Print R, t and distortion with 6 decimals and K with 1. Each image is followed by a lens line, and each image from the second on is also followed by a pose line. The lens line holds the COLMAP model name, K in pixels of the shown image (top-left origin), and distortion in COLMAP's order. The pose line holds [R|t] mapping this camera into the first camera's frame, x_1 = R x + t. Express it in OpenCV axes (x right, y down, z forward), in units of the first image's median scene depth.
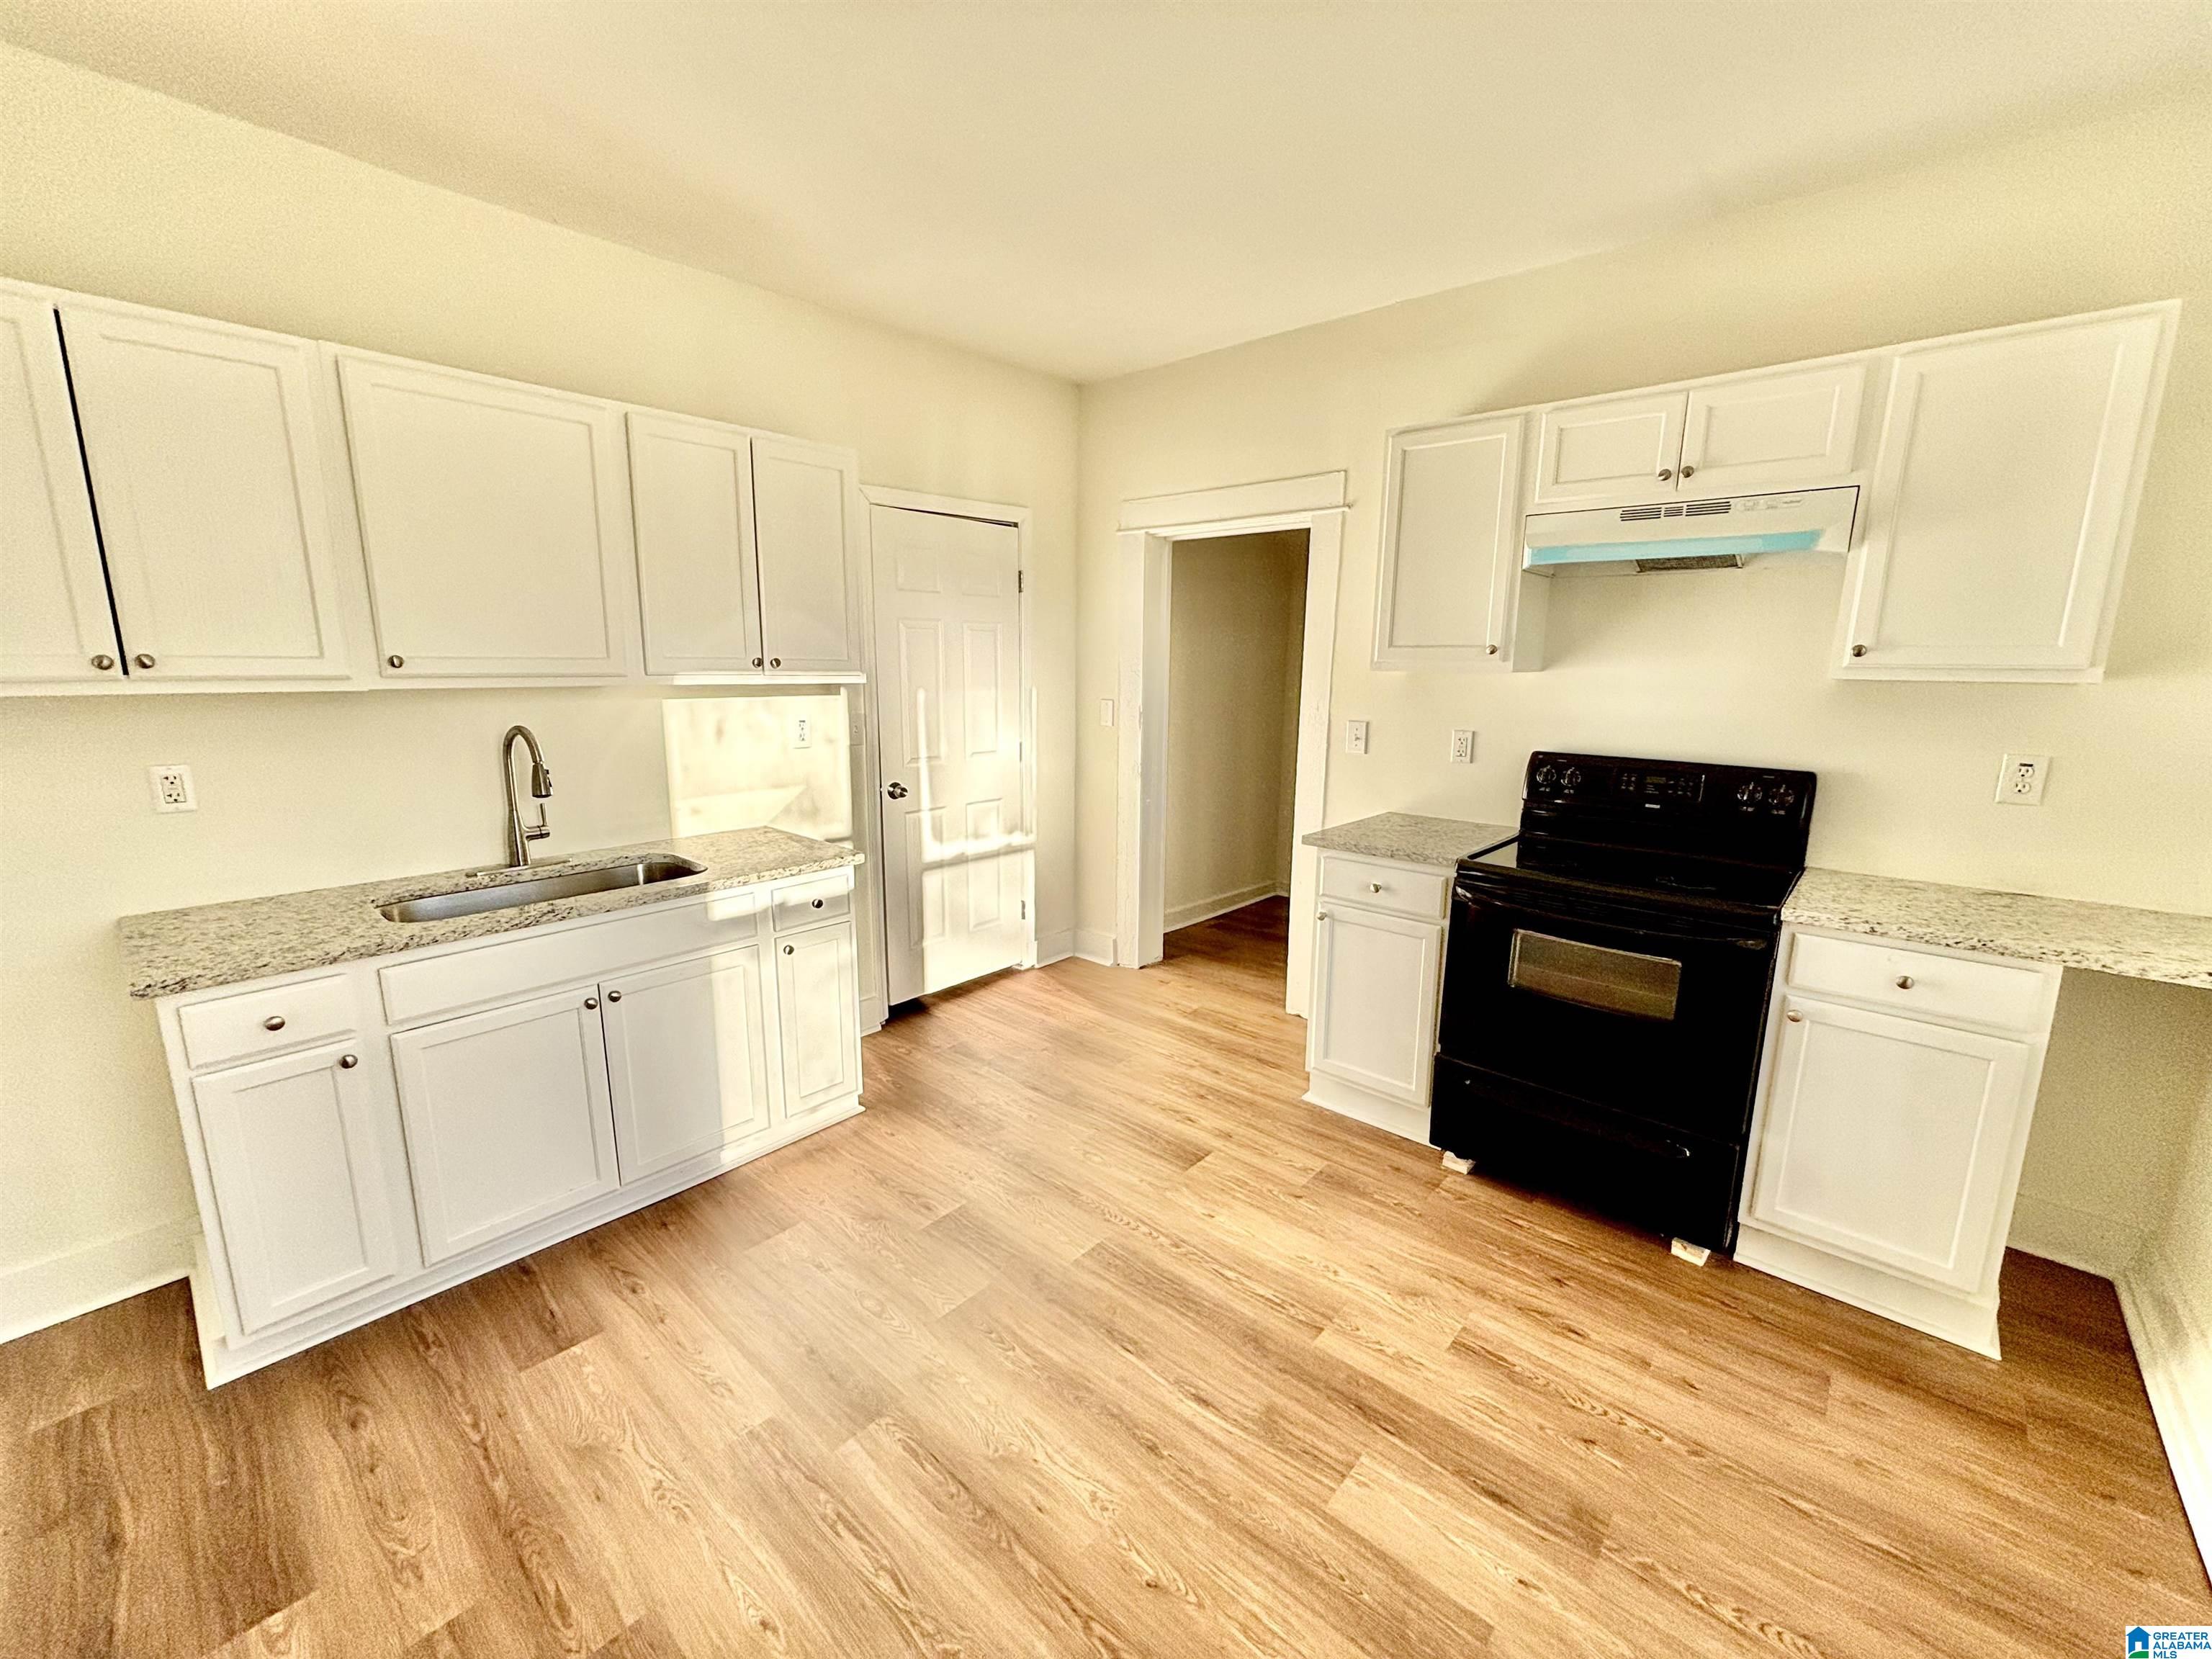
lens RADIAL K [[891.3, 0, 1110.0], [0, 891.3, 827.0], [0, 0, 1]] dist [0.002827, 0.000415]
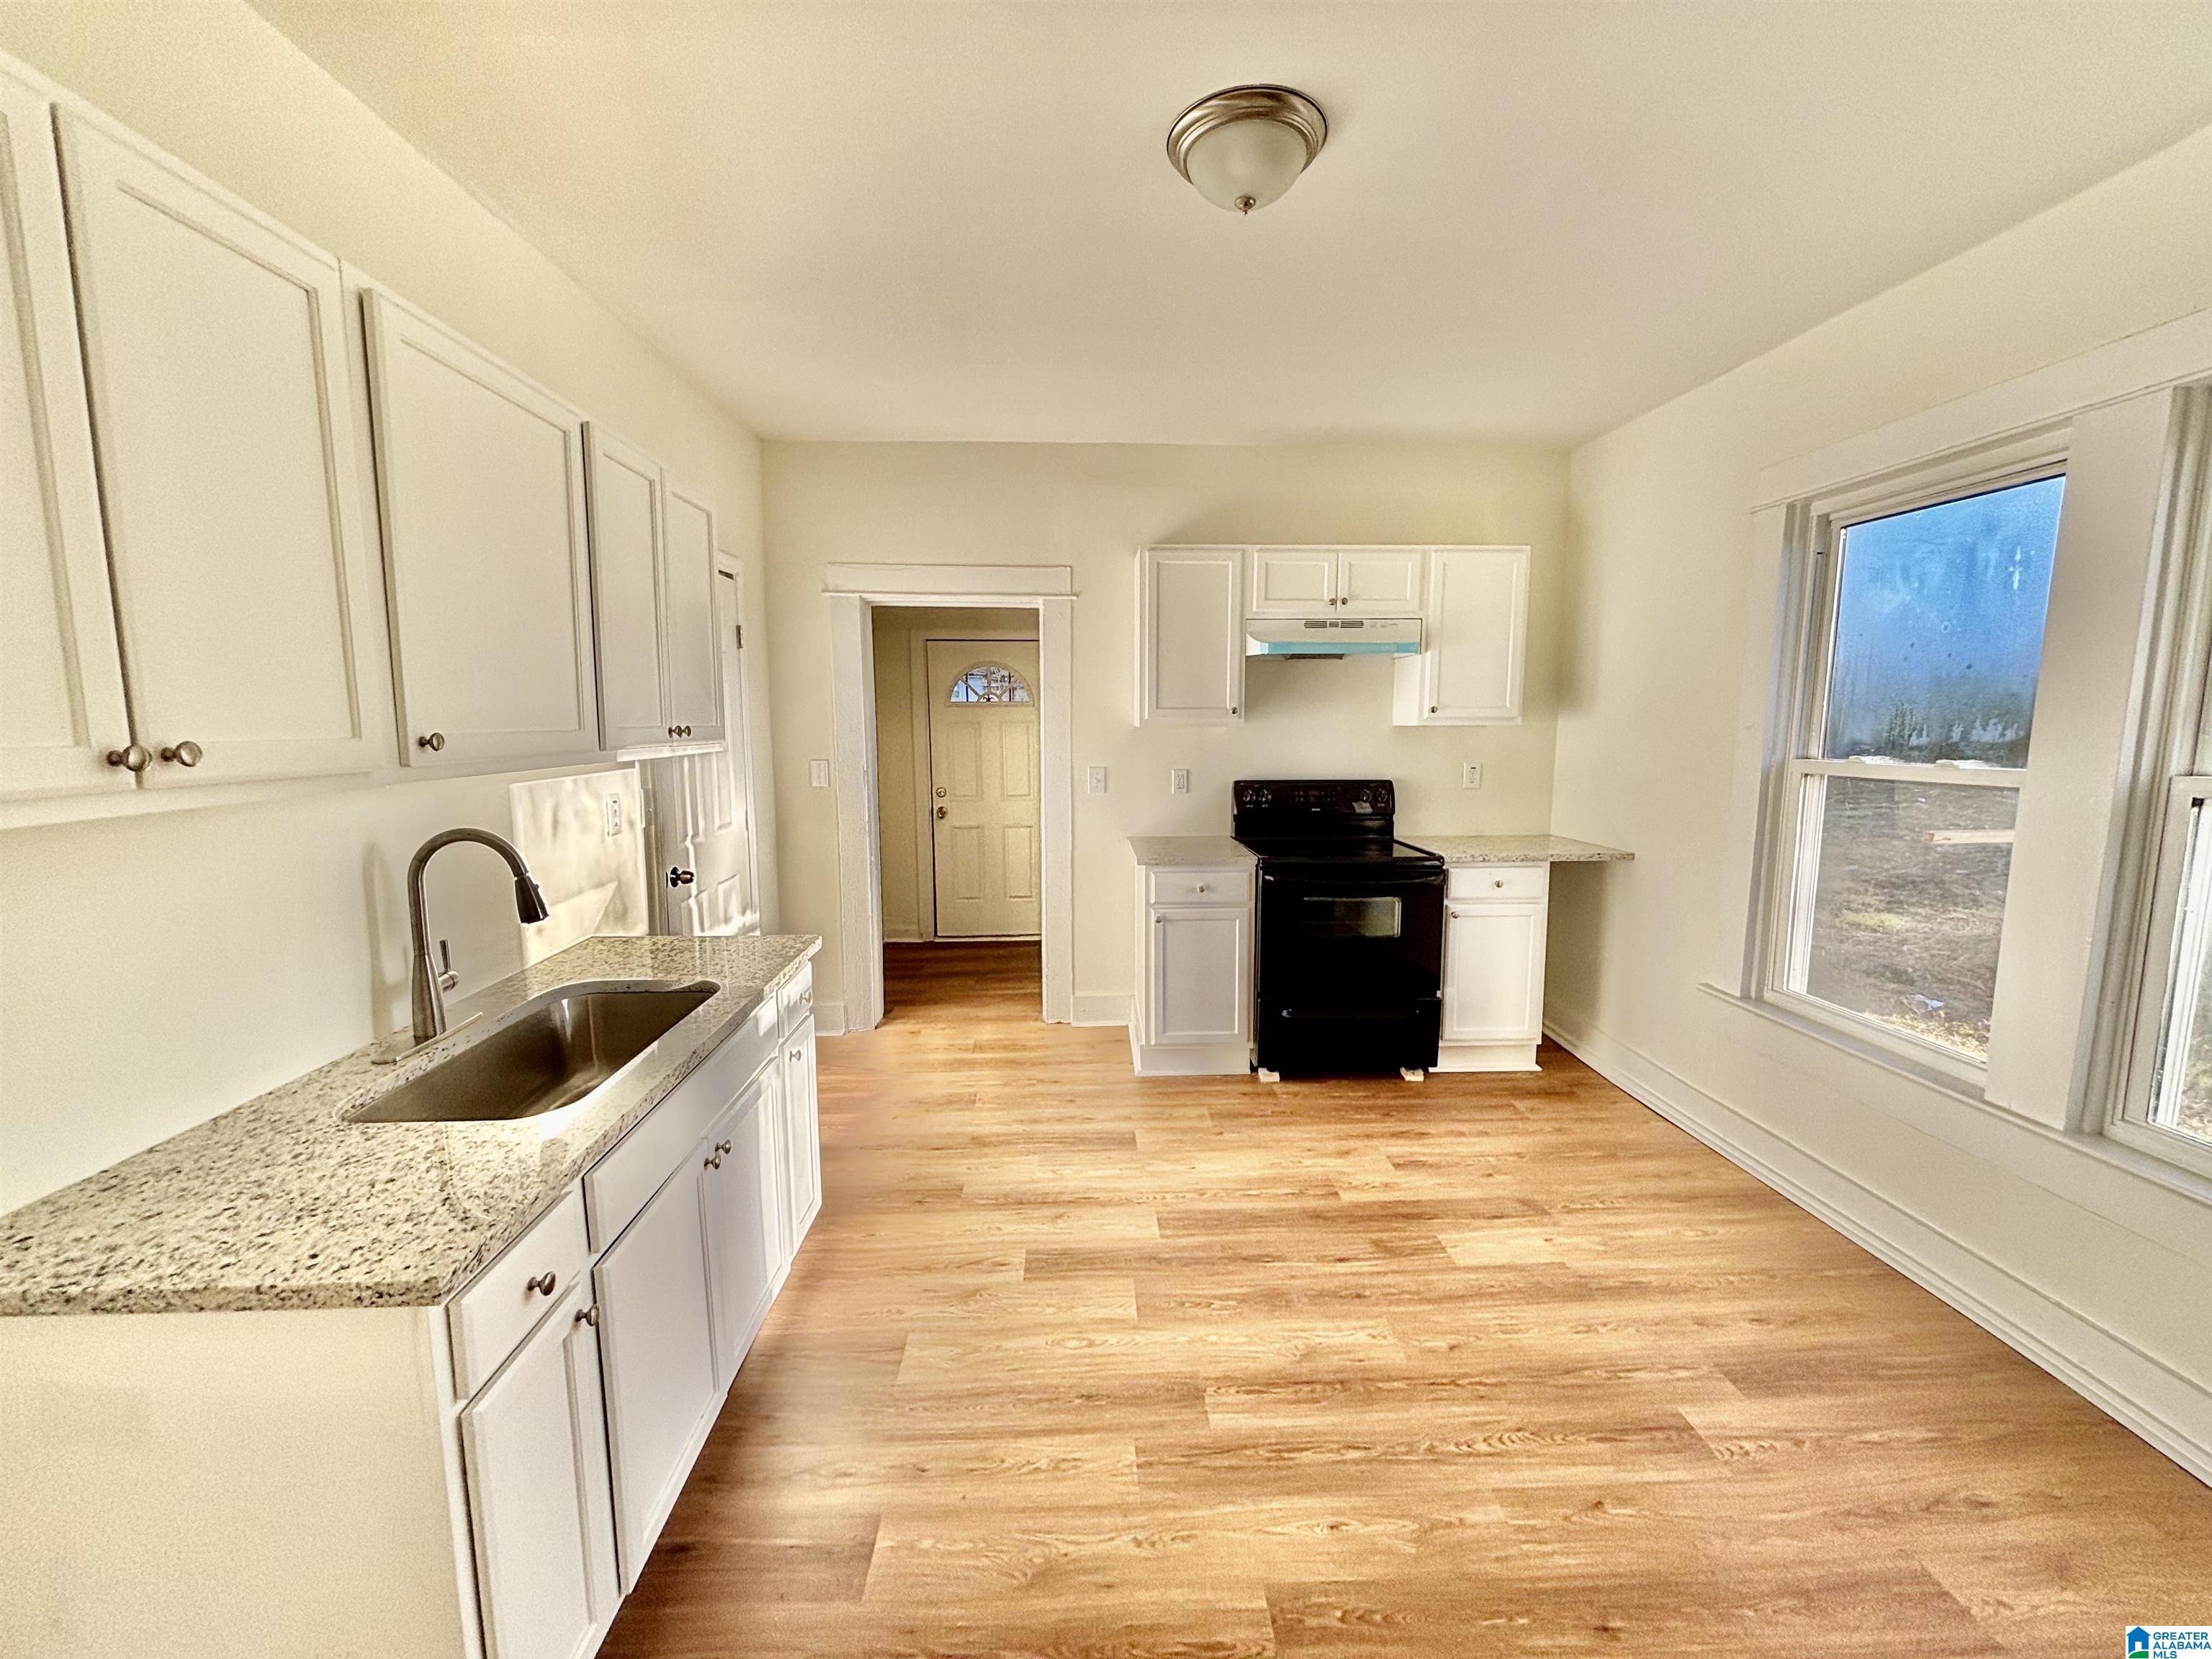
lens RADIAL K [[894.8, 0, 1104.5], [0, 894.8, 821.1], [0, 0, 1]] dist [0.000744, 0.000044]
pose [[0.720276, -0.094289, 0.687250, -0.873559], [0.139146, 0.990222, -0.009976, -0.047444], [-0.679589, 0.102813, 0.726353, 0.158057]]
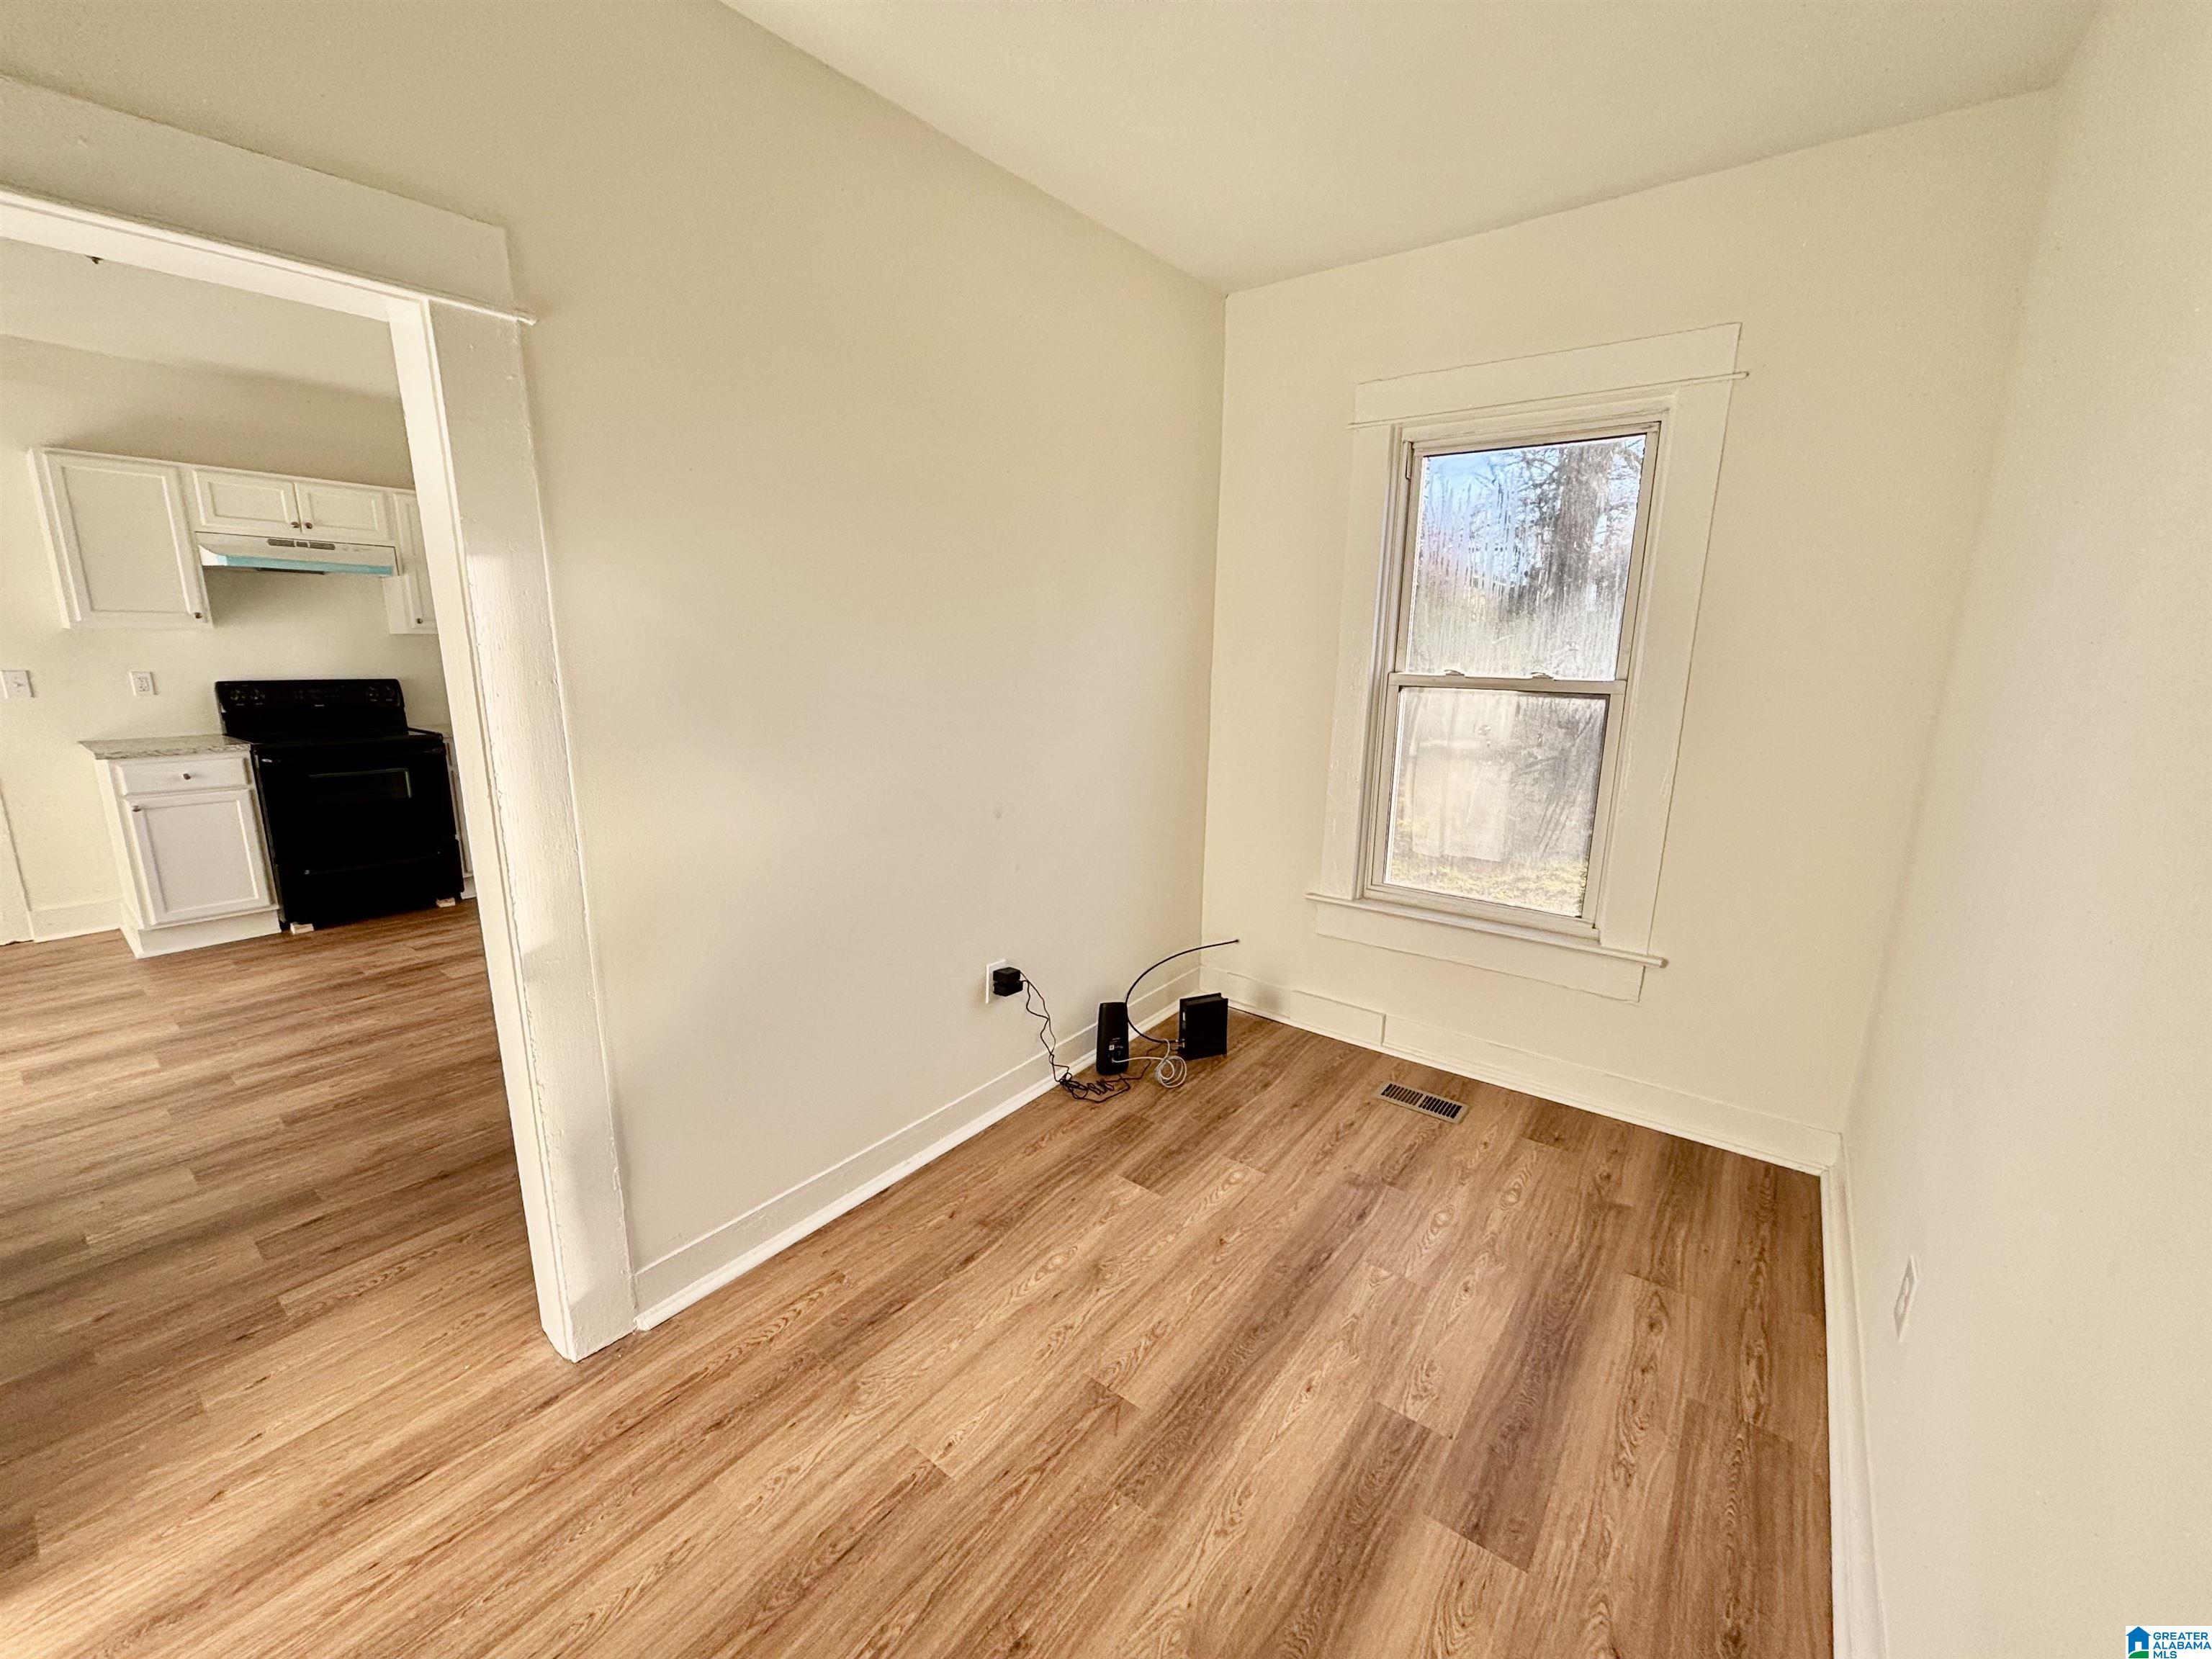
lens RADIAL K [[891.3, 0, 1110.0], [0, 891.3, 827.0], [0, 0, 1]] dist [0.002827, 0.000415]
pose [[-0.077315, -0.215176, 0.973510, -1.600322], [0.170364, 0.959221, 0.225547, 0.093332], [-0.982343, 0.183290, -0.037504, -0.546122]]
